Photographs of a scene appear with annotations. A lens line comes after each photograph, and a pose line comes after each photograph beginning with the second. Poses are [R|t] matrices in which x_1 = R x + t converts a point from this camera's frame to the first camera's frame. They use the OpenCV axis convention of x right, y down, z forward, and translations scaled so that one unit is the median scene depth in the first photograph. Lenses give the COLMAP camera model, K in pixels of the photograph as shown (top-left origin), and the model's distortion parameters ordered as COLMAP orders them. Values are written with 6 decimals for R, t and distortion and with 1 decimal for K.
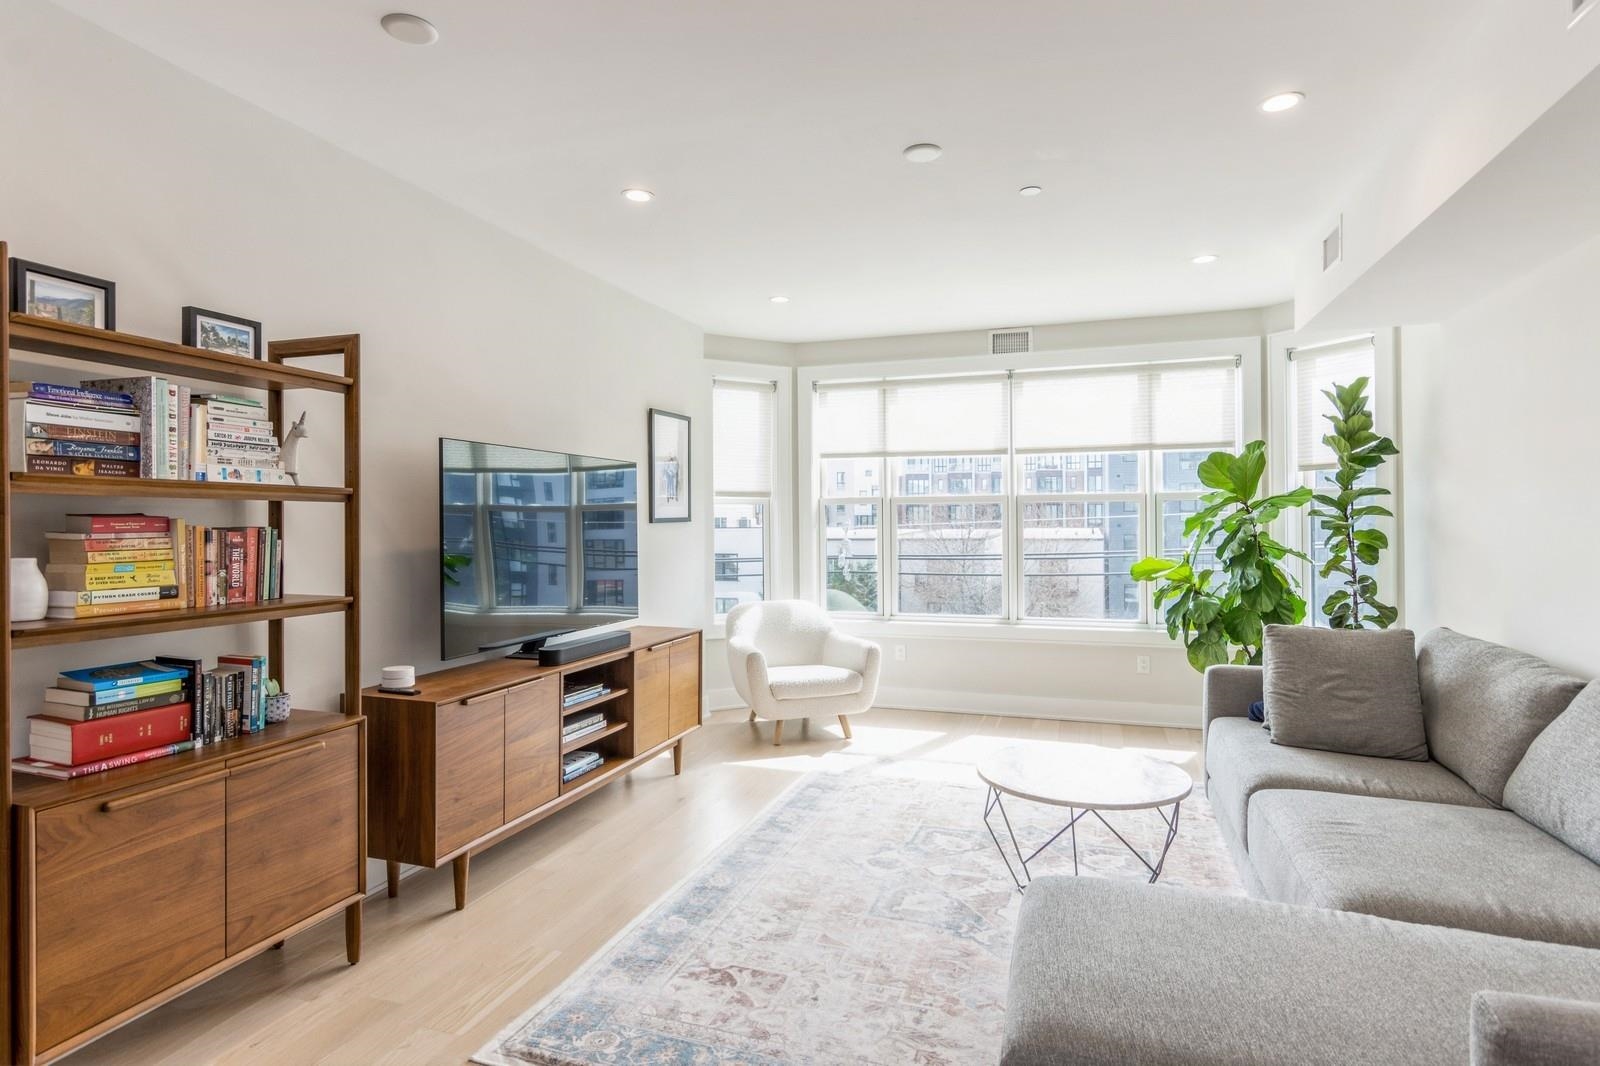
lens RADIAL K [[848.8, 0, 798.0], [0, 848.8, 522.7], [0, 0, 1]] dist [0.003369, 0.000684]
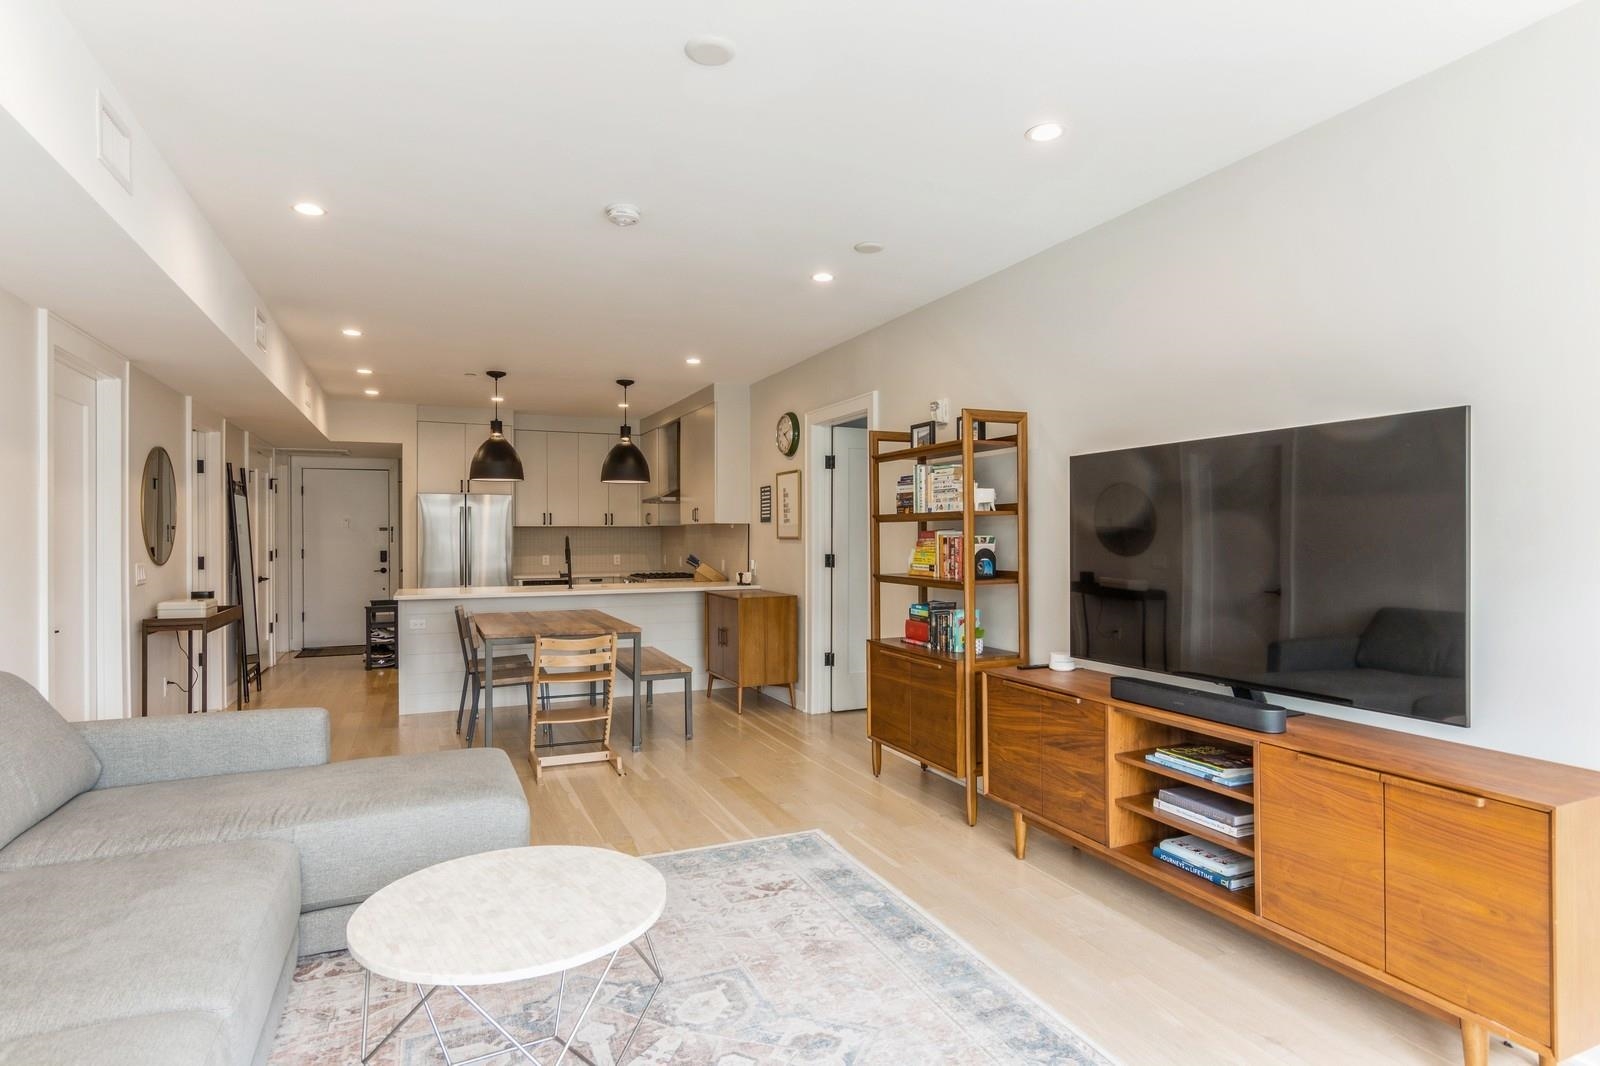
lens RADIAL K [[848.8, 0, 804.4], [0, 848.8, 542.1], [0, 0, 1]] dist [0.003369, 0.000684]
pose [[-0.732808, 0.011786, -0.680333, 0.716174], [0.008289, 0.999930, 0.008395, 0.000546], [0.680385, 0.000513, -0.732855, 1.907500]]
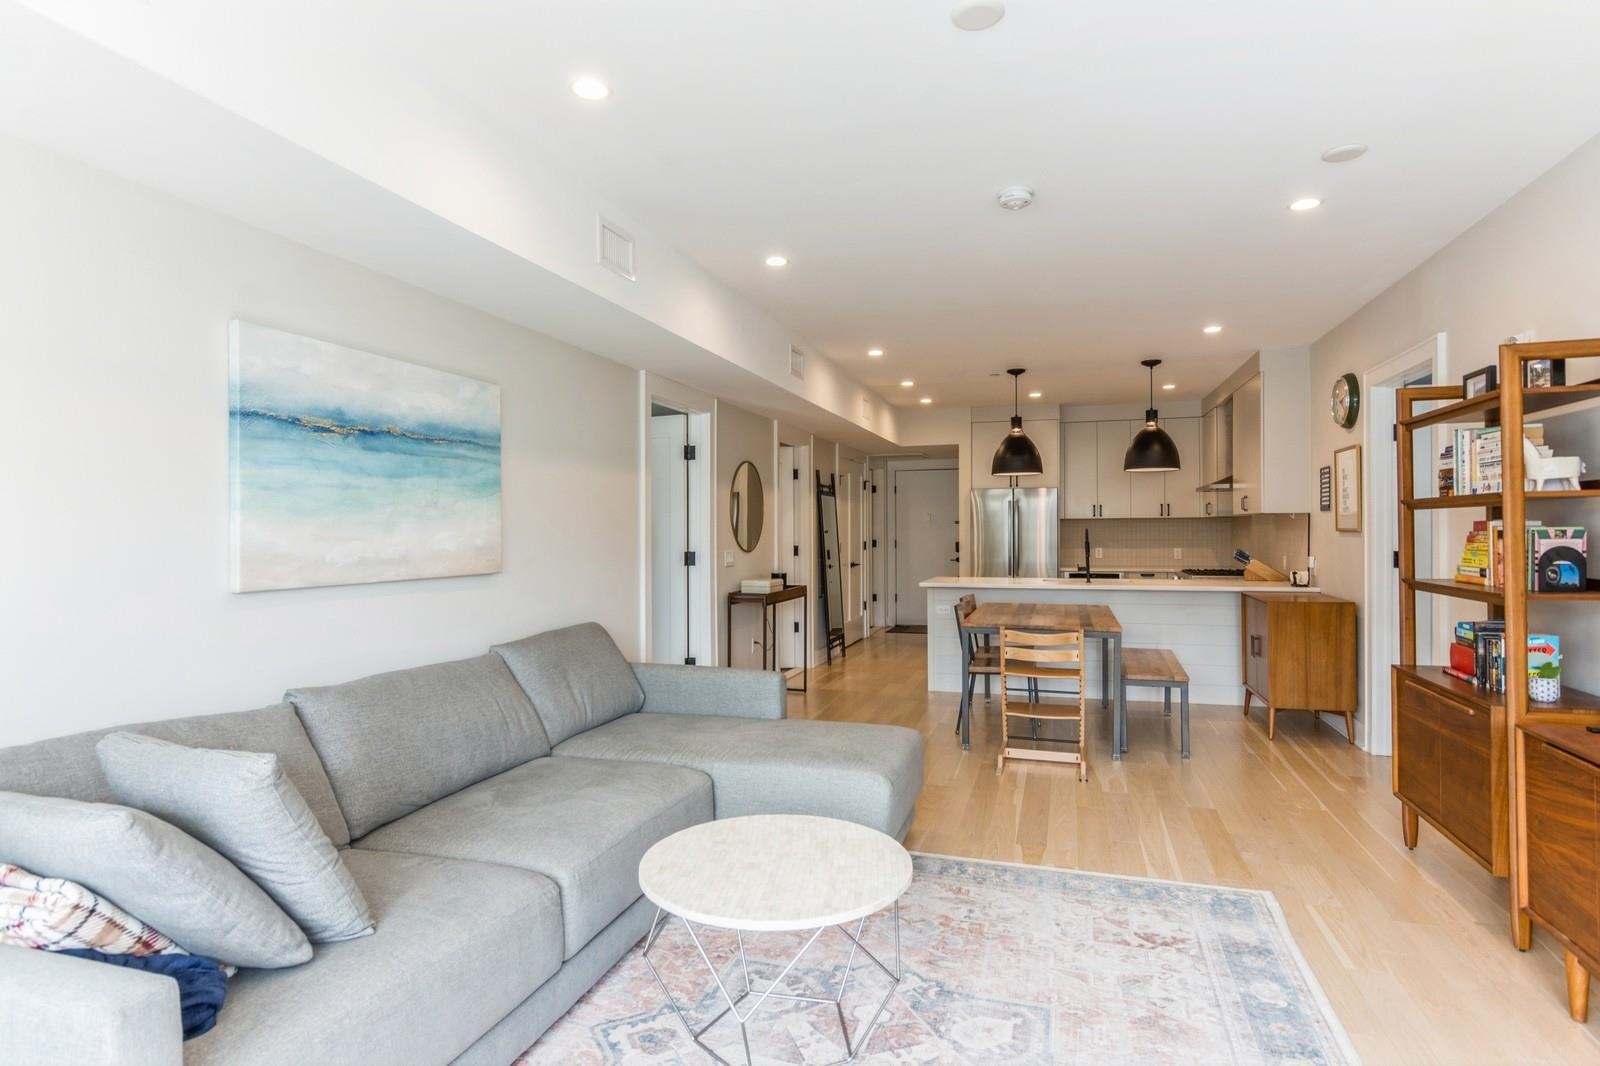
lens RADIAL K [[848.8, 0, 805.6], [0, 848.8, 529.4], [0, 0, 1]] dist [0.003369, 0.000684]
pose [[-0.999527, 0.010286, -0.028986, 0.373852], [0.010402, 0.999938, -0.003851, 0.001859], [0.028945, -0.004150, -0.999572, 2.018531]]
